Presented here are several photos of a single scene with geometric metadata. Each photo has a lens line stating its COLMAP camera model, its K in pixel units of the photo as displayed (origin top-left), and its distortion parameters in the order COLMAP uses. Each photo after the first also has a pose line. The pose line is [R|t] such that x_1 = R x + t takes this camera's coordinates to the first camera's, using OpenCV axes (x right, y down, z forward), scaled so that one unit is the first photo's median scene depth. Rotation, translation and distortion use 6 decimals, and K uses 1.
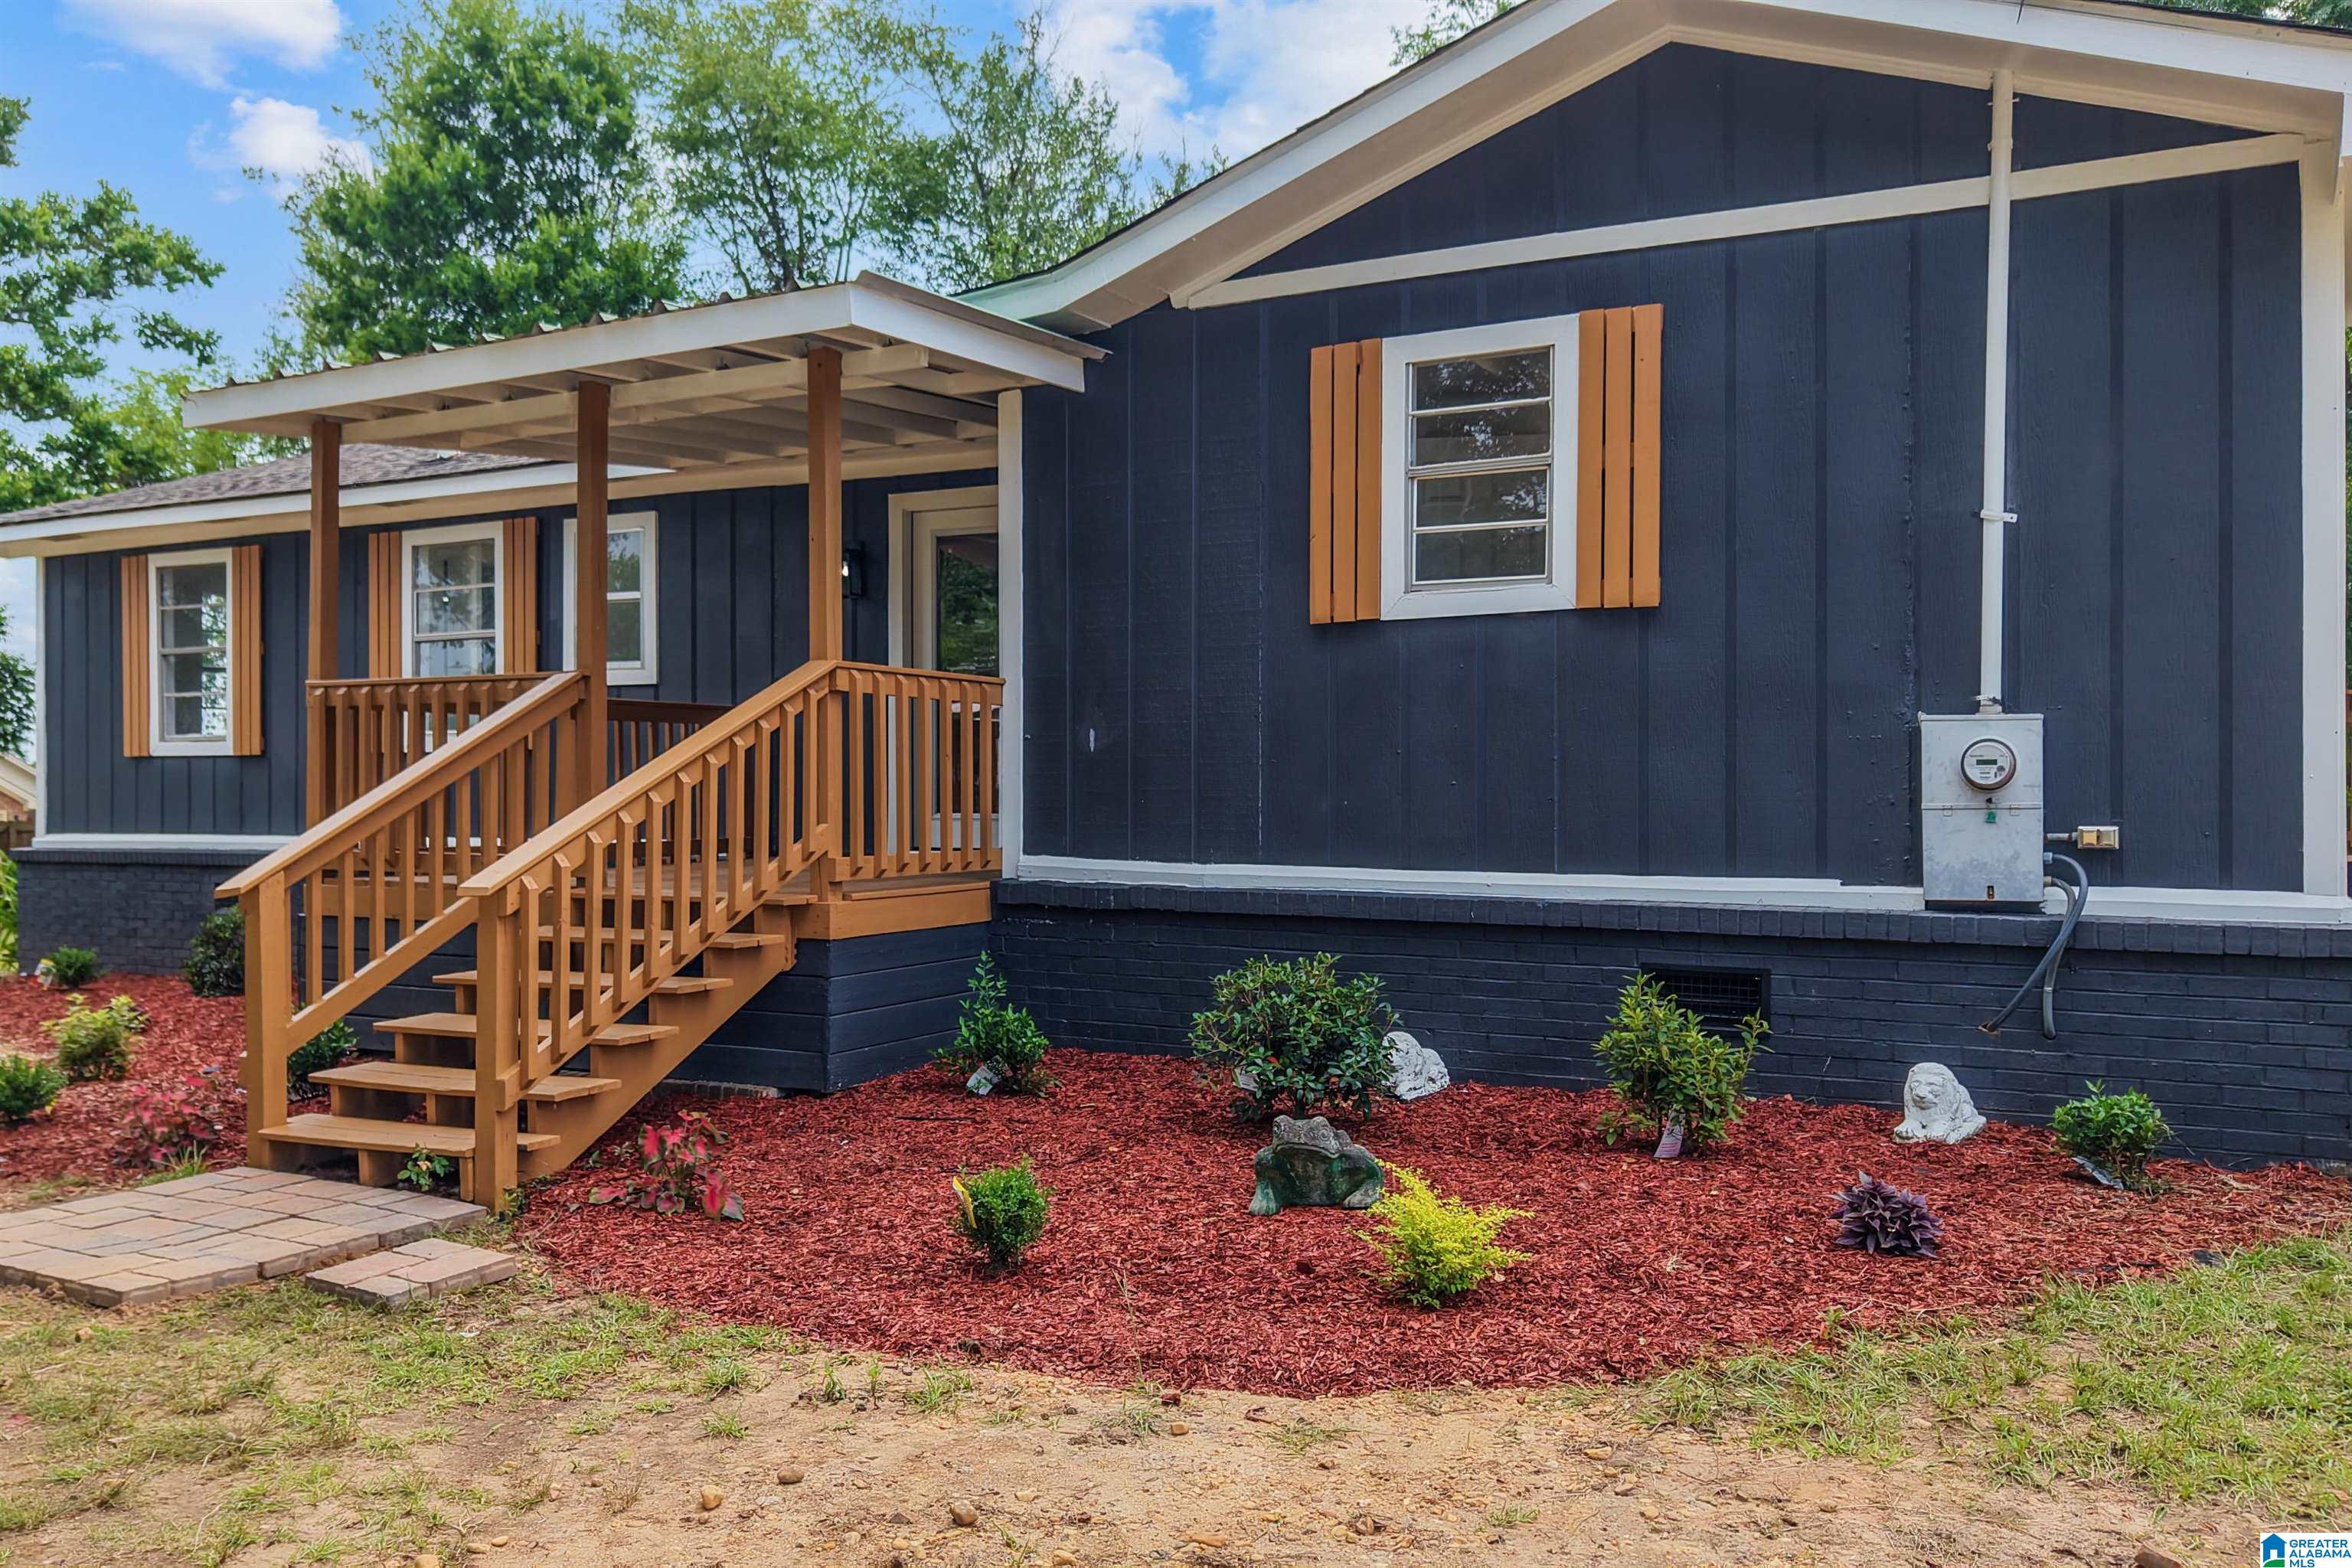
lens RADIAL K [[1843.7, 0, 1103.4], [0, 1843.7, 782.3], [0, 0, 1]] dist [0.027314, -0.006297]
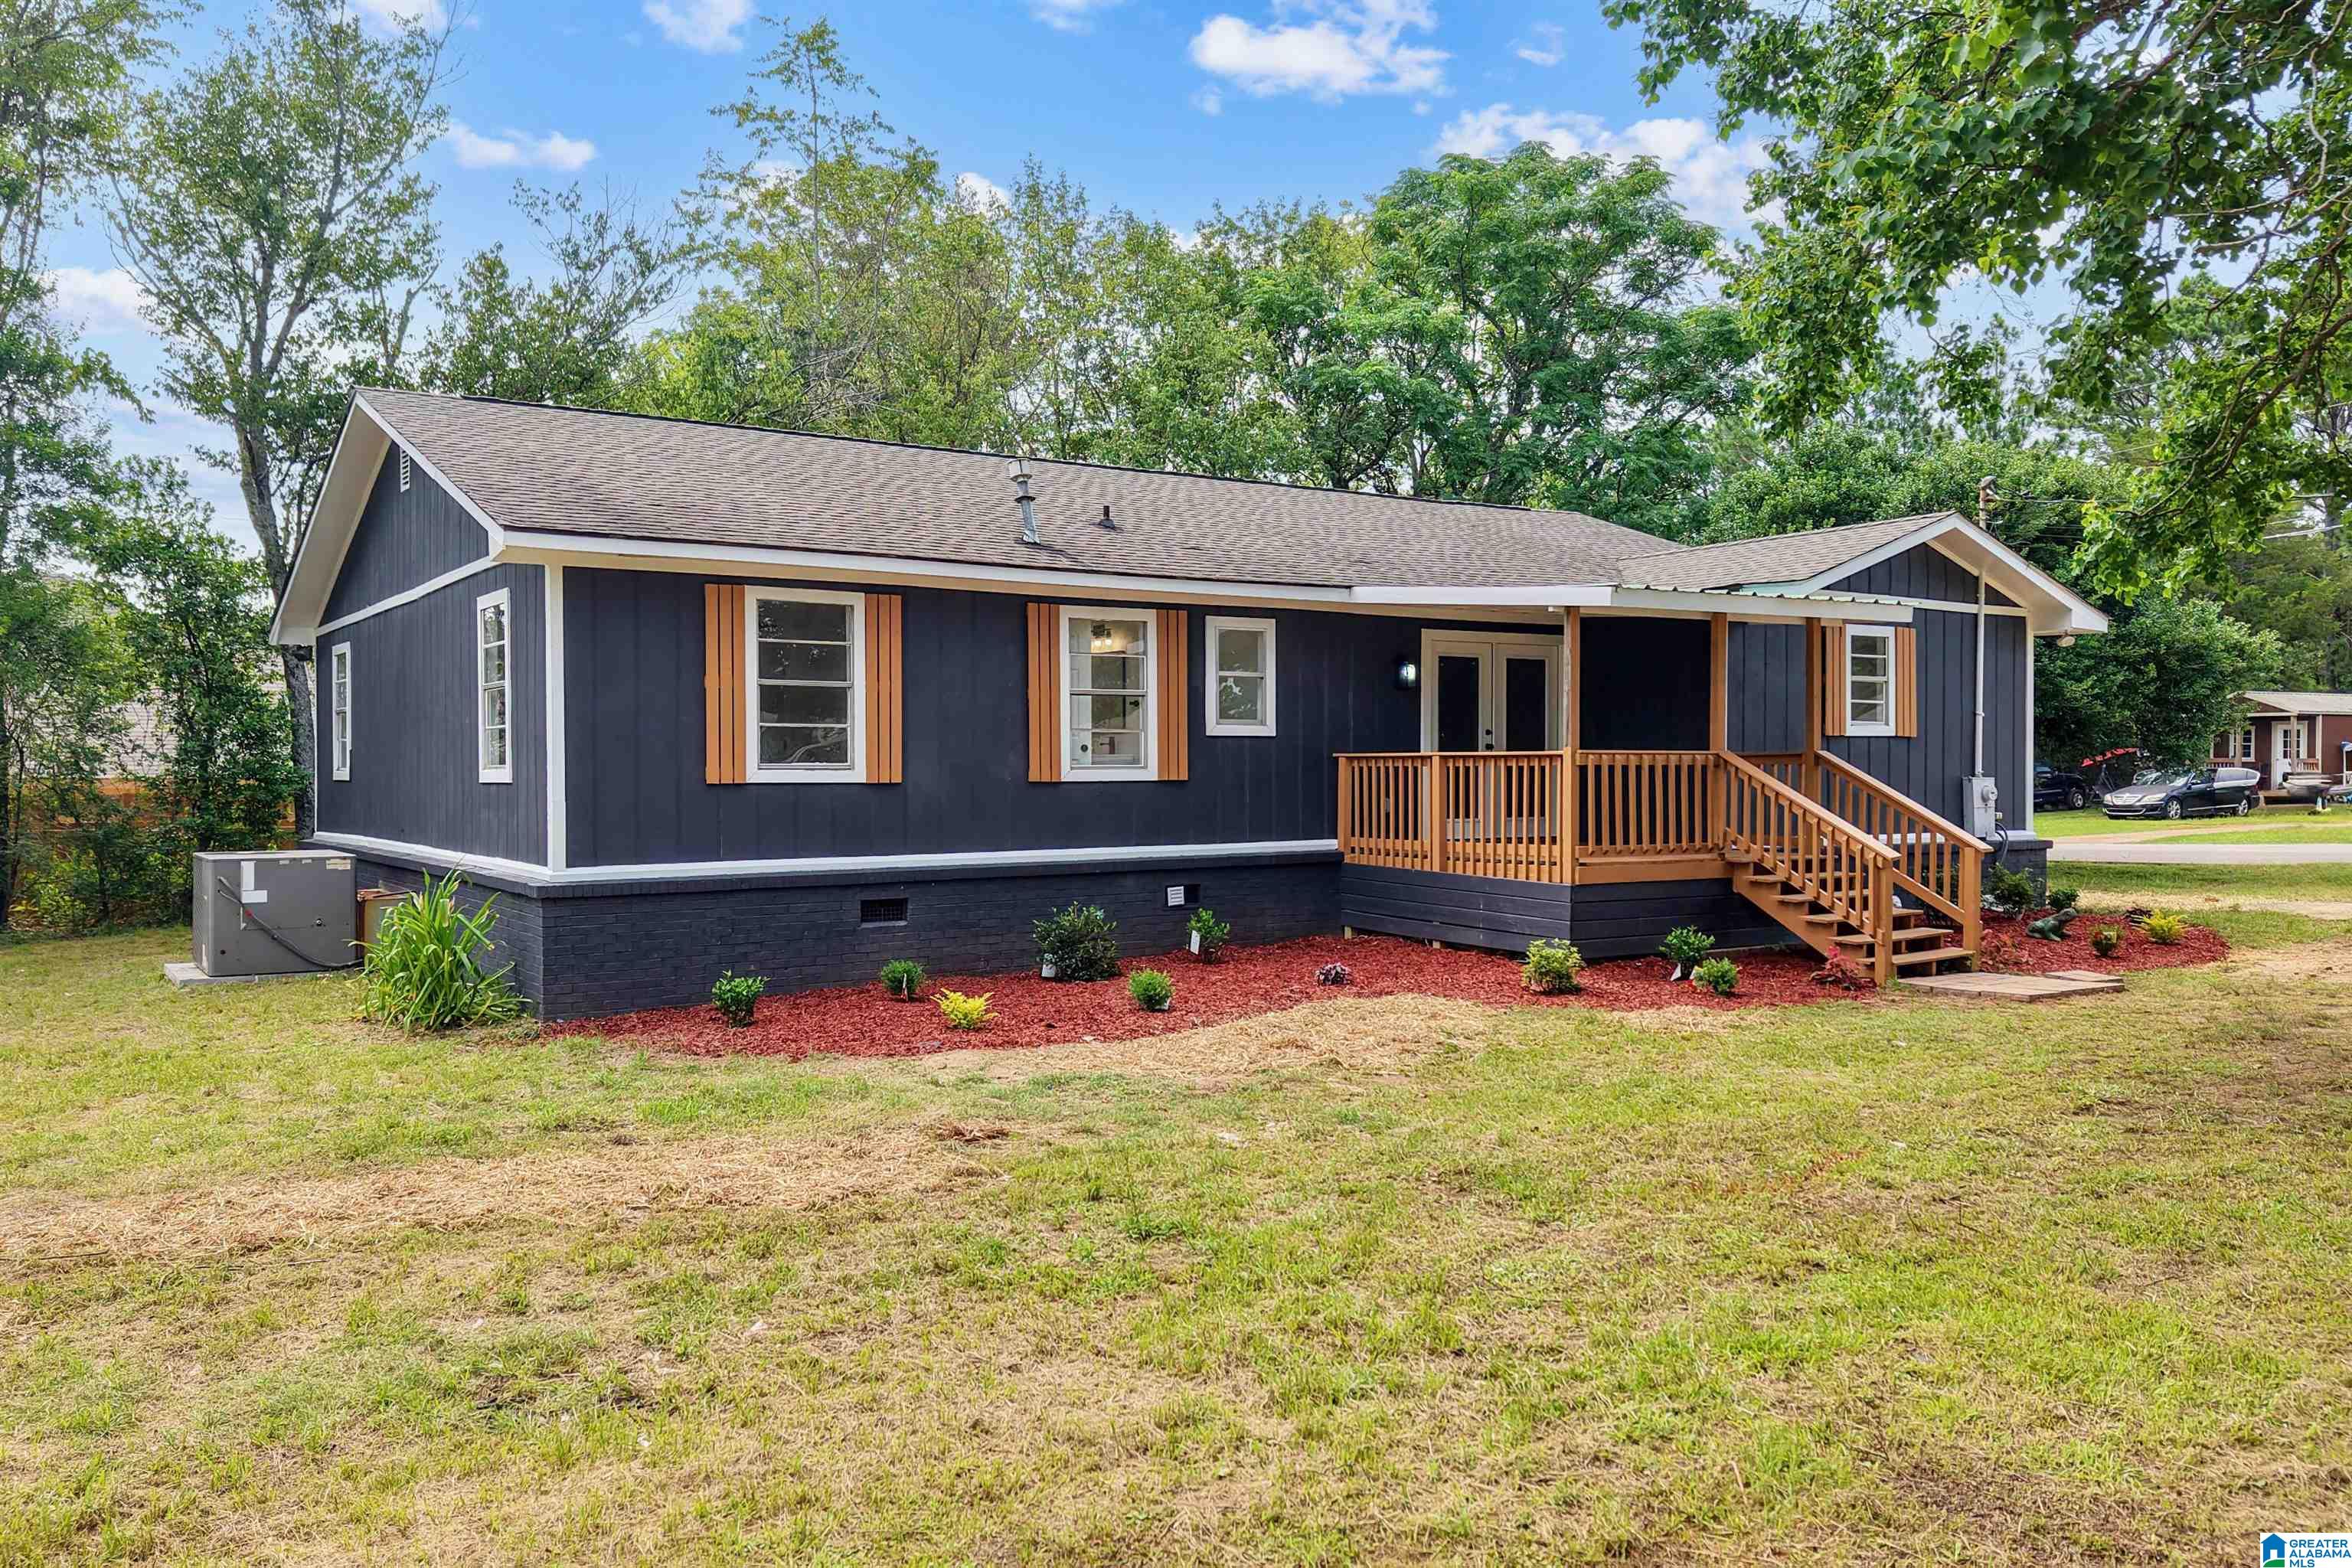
lens RADIAL K [[1858.5, 0, 1176.0], [0, 1858.5, 784.0], [0, 0, 1]] dist [0.100442, -0.148755]
pose [[0.477692, -0.007228, 0.878497, -2.590364], [0.000289, 0.999967, 0.008070, -0.044182], [-0.878527, -0.003602, 0.477679, 0.590074]]
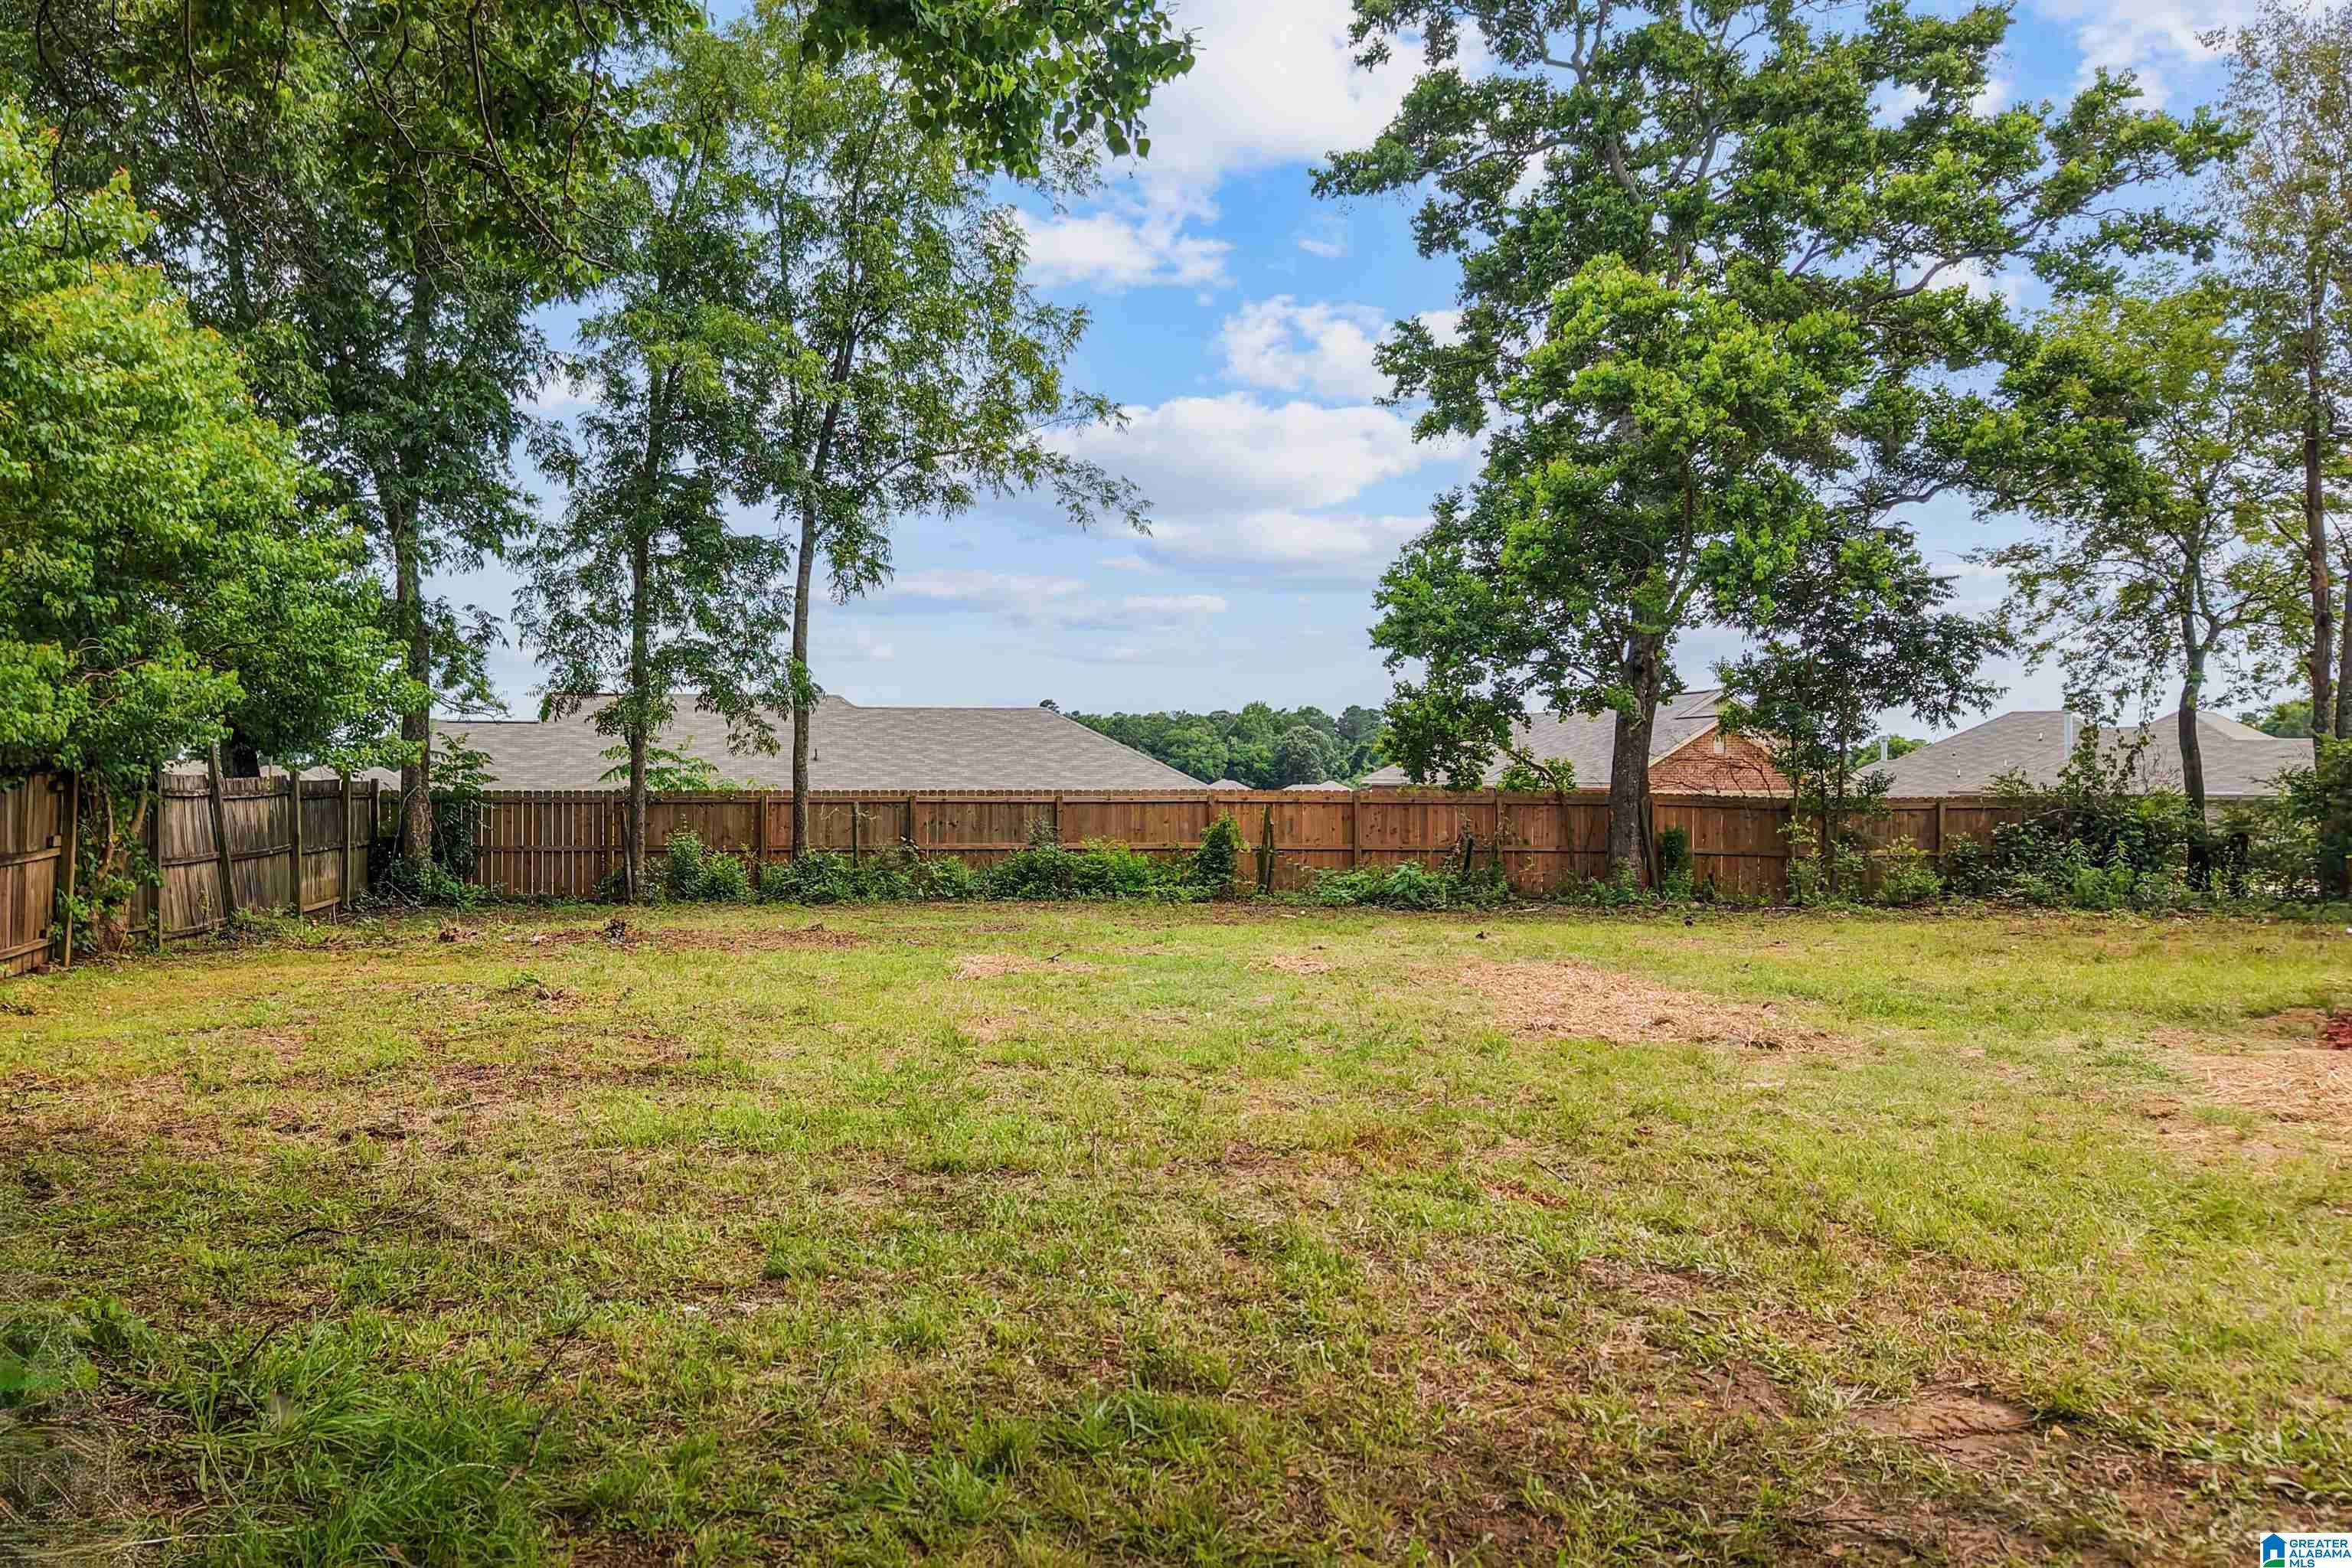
lens RADIAL K [[1843.7, 0, 1103.4], [0, 1843.7, 782.3], [0, 0, 1]] dist [0.027314, -0.006297]
pose [[0.683662, 0.005114, -0.729781, -0.893885], [-0.001805, 0.999984, 0.005316, 0.039683], [0.729796, -0.002317, 0.683661, 0.223433]]
